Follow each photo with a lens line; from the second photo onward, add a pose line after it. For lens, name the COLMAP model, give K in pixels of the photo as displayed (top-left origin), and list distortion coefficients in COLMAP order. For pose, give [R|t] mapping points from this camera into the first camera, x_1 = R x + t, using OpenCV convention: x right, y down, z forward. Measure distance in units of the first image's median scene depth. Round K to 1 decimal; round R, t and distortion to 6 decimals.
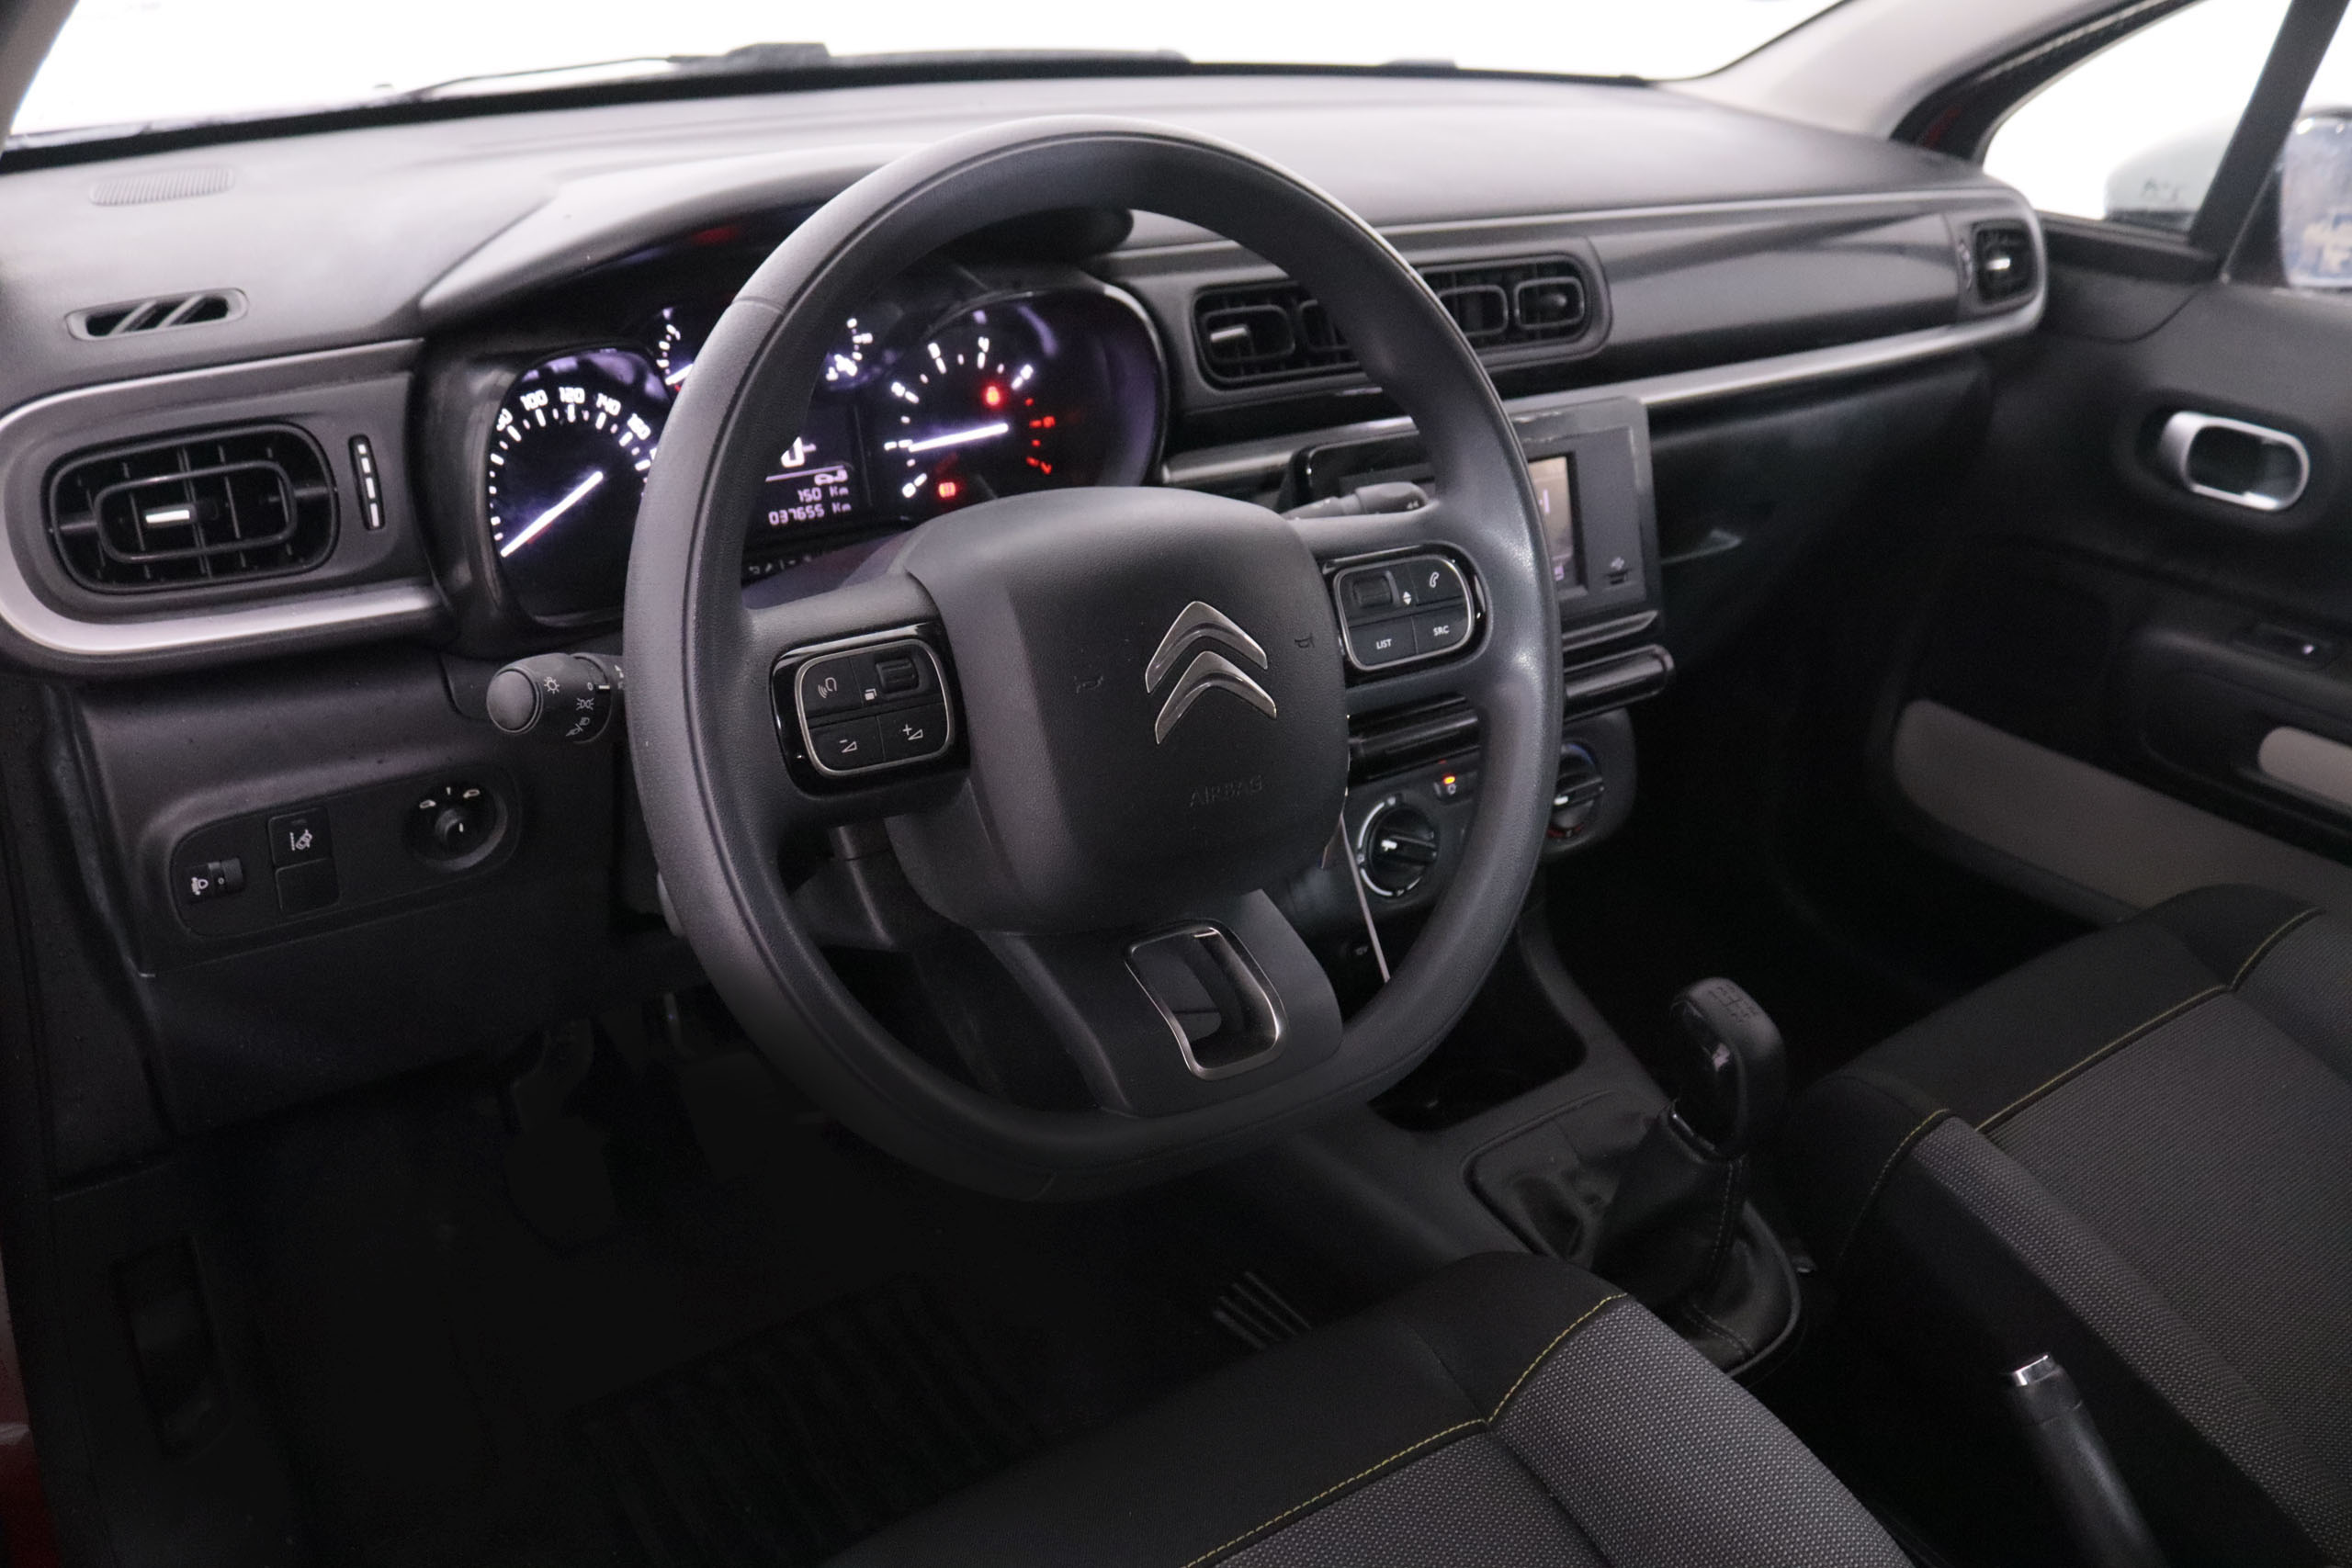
lens RADIAL K [[1860.2, 0, 1176.0], [0, 1860.2, 784.0], [0, 0, 1]] dist [-0.159120, 0.103982]
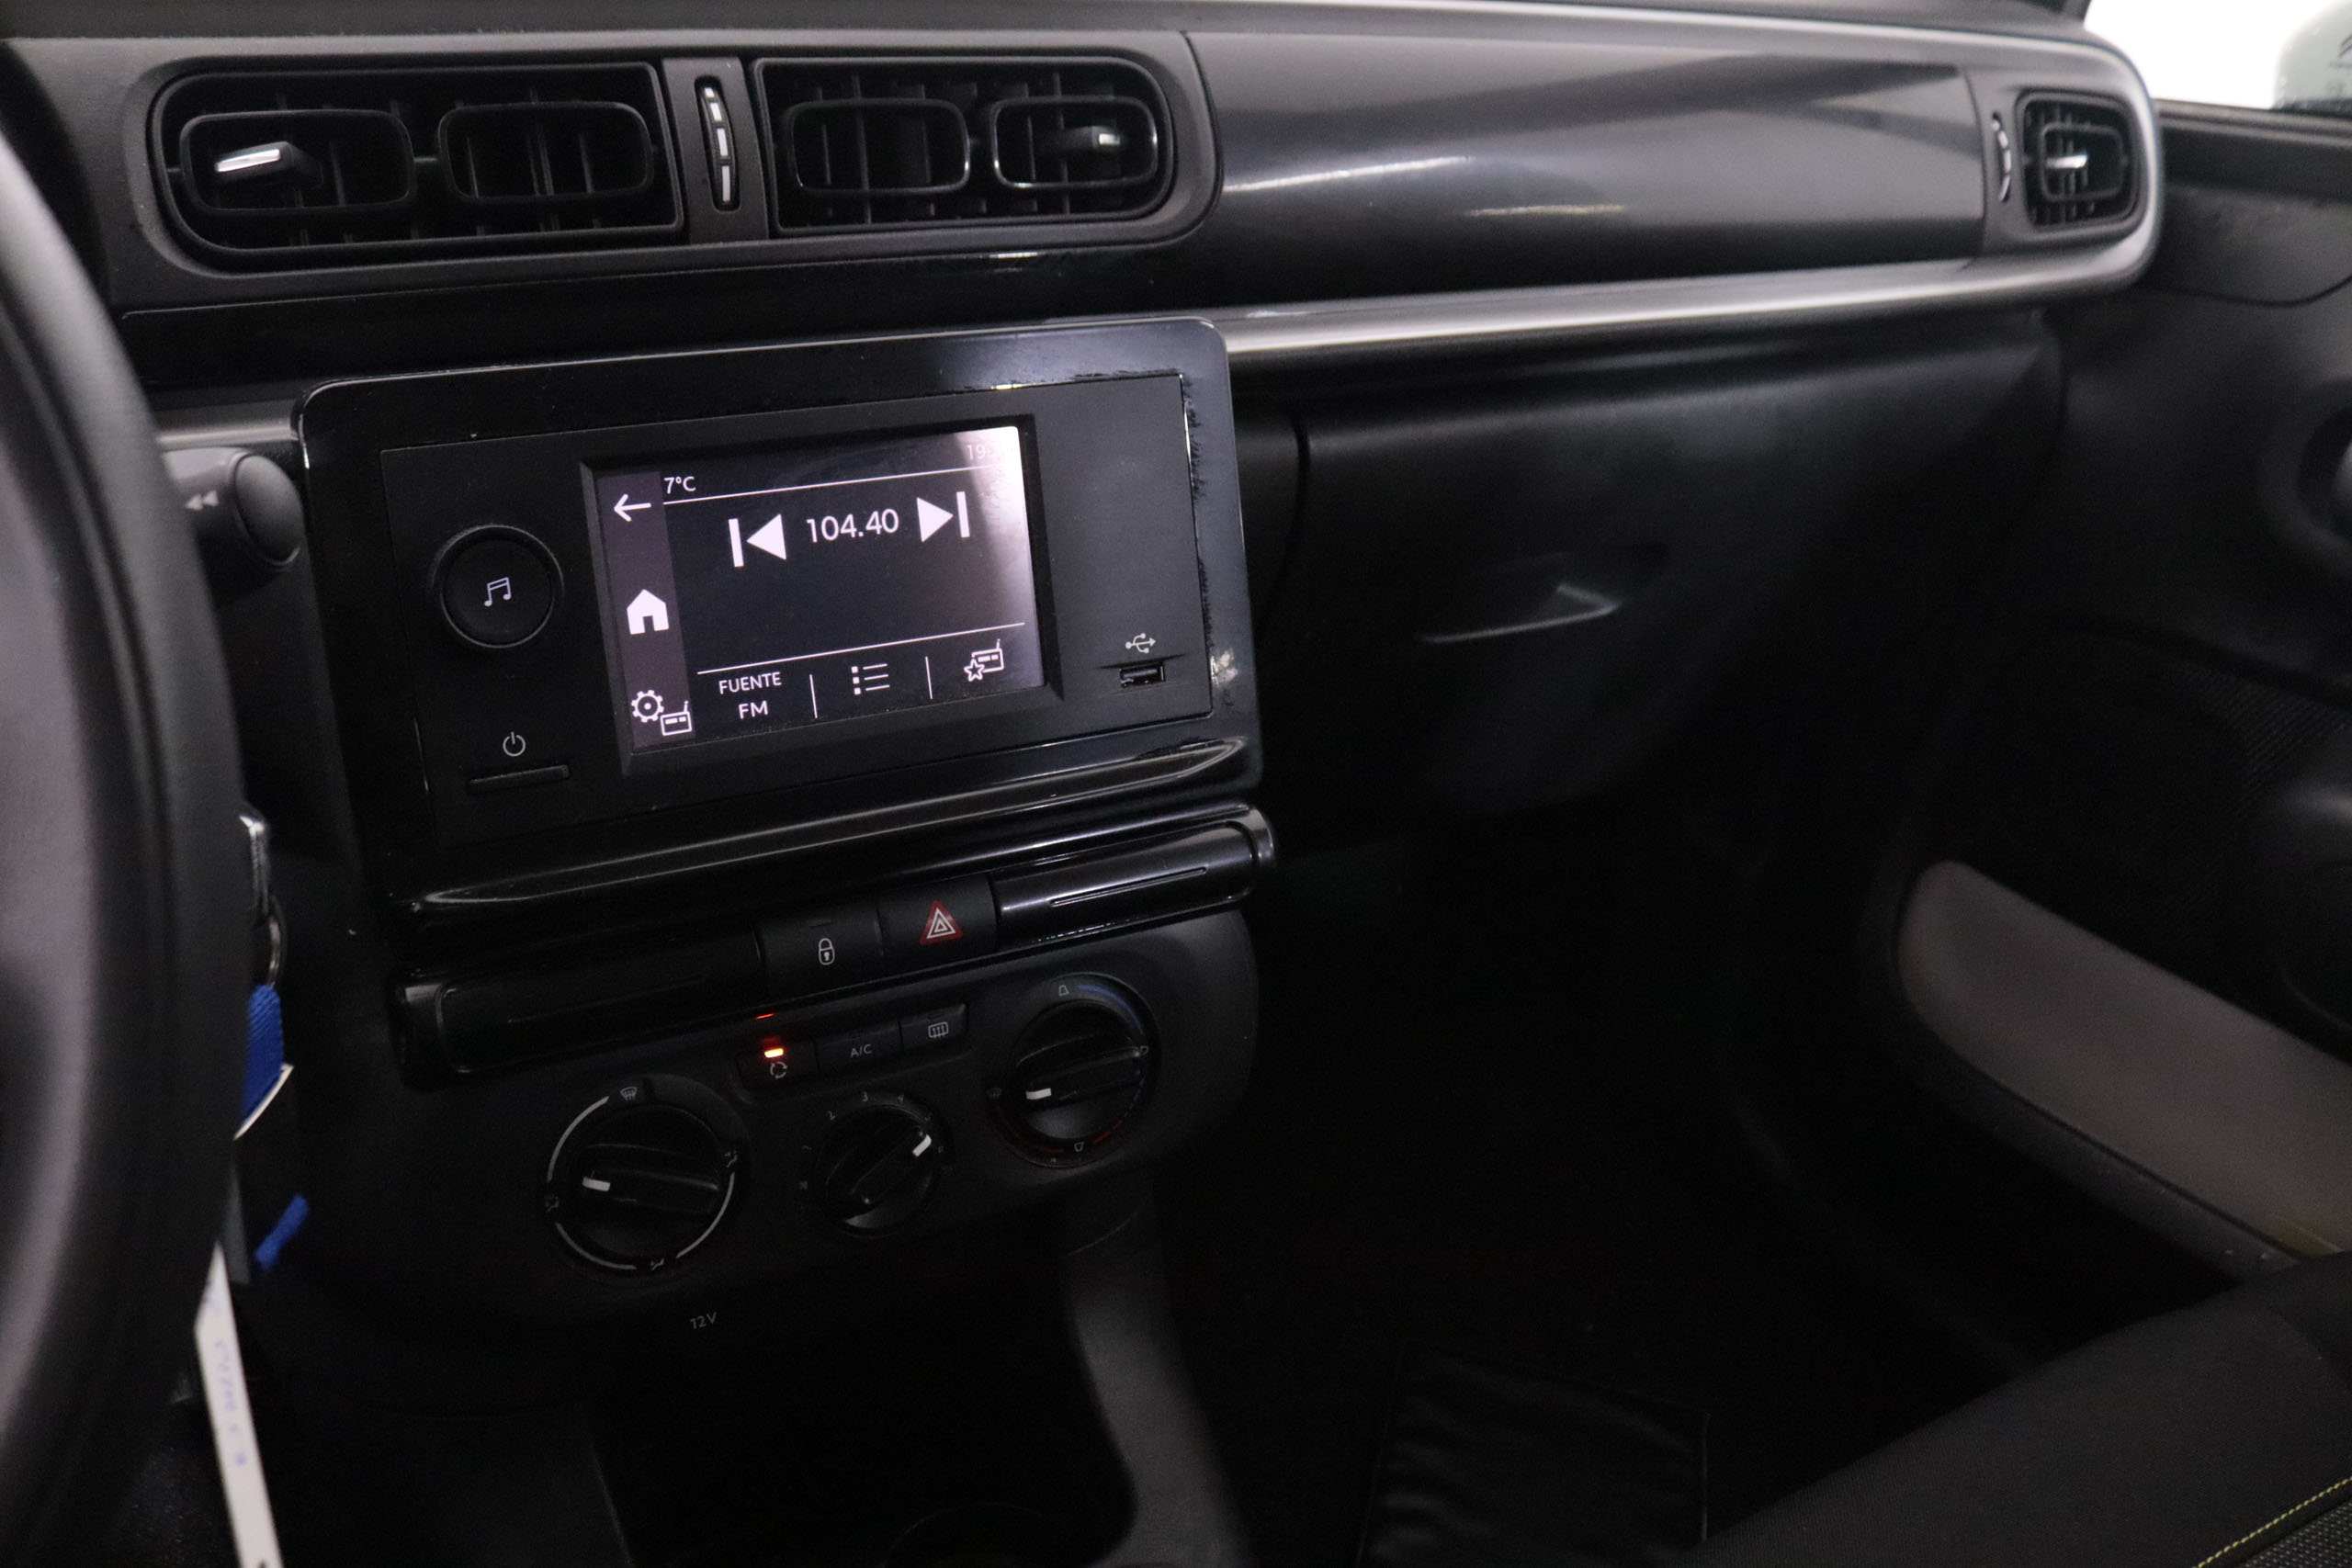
lens RADIAL K [[1860.2, 0, 1176.0], [0, 1860.2, 784.0], [0, 0, 1]] dist [-0.159120, 0.103982]
pose [[0.993475, 0.056226, -0.099228, 0.290709], [-0.057753, 0.998252, -0.012585, -0.072906], [0.098347, 0.018234, 0.994985, 0.477710]]
